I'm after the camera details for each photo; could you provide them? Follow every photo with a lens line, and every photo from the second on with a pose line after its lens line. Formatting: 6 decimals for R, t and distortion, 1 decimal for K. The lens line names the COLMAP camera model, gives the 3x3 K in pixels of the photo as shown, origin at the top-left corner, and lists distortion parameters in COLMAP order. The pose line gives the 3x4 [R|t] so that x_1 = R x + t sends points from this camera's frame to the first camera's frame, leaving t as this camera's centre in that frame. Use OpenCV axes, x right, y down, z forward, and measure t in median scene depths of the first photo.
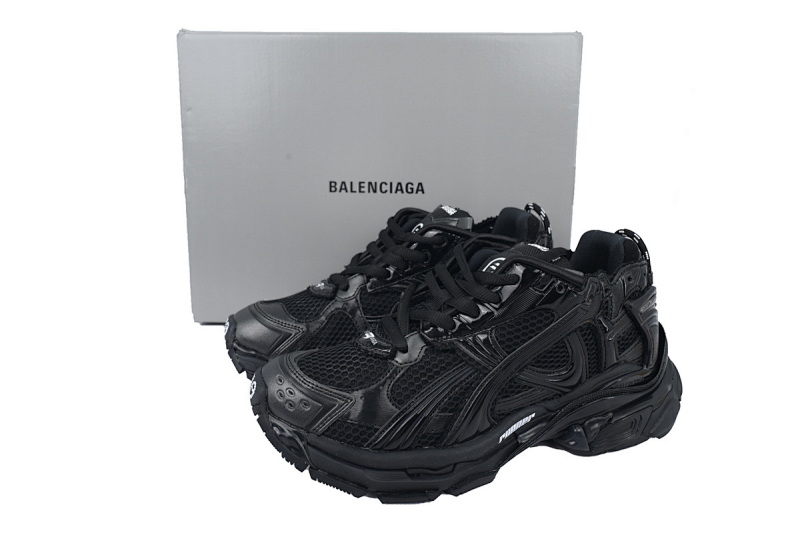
lens RADIAL K [[626.7, 0, 400.0], [0, 626.7, 266.5], [0, 0, 1]] dist [-0.003539, -0.000736]
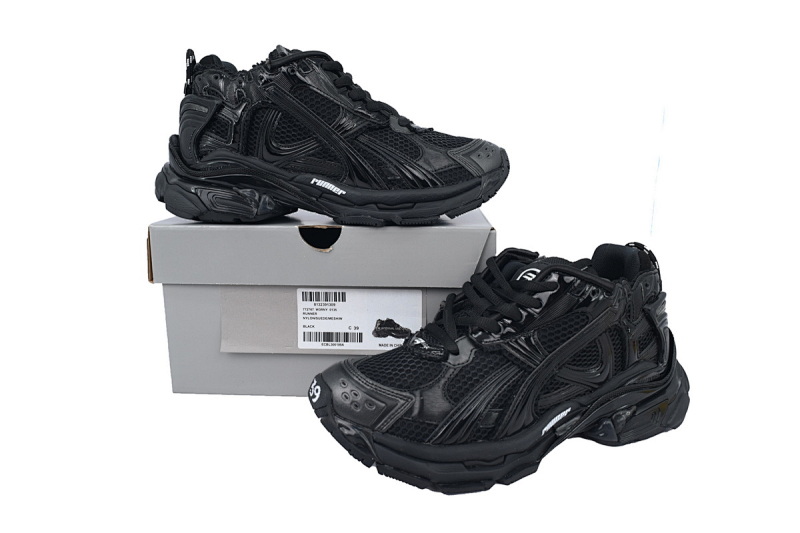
lens RADIAL K [[626.7, 0, 400.0], [0, 626.7, 266.5], [0, 0, 1]] dist [-0.003539, -0.000736]
pose [[0.996207, -0.014654, 0.085772, -0.182821], [0.018502, 0.998850, -0.044236, 0.029840], [-0.085025, 0.045655, 0.995332, -0.087954]]
